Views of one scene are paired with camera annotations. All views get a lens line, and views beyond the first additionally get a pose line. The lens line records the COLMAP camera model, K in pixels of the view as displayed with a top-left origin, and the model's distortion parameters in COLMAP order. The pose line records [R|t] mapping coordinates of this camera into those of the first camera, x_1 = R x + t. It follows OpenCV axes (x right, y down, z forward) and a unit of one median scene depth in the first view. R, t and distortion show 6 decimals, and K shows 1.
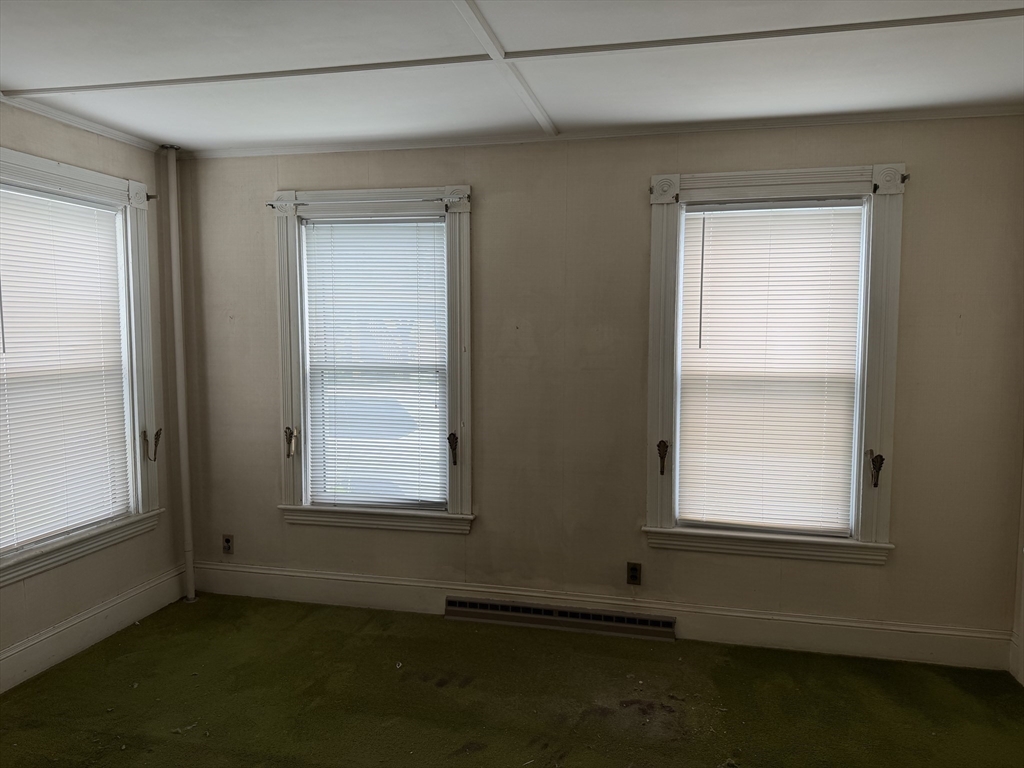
lens RADIAL K [[718.4, 0, 520.0], [0, 718.4, 386.3], [0, 0, 1]] dist [0.058885, -0.080007]
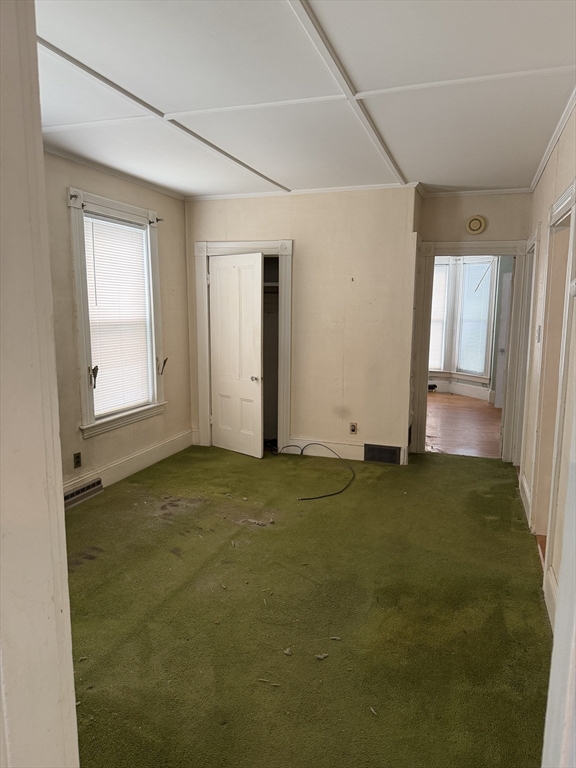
lens RADIAL K [[538.8, 0, 290.2], [0, 538.8, 387.2], [0, 0, 1]] dist [0.058885, -0.080007]
pose [[0.103193, -0.153907, 0.982682, -0.946014], [0.076740, 0.986244, 0.146406, -0.018856], [-0.991697, 0.060303, 0.113585, 0.469401]]
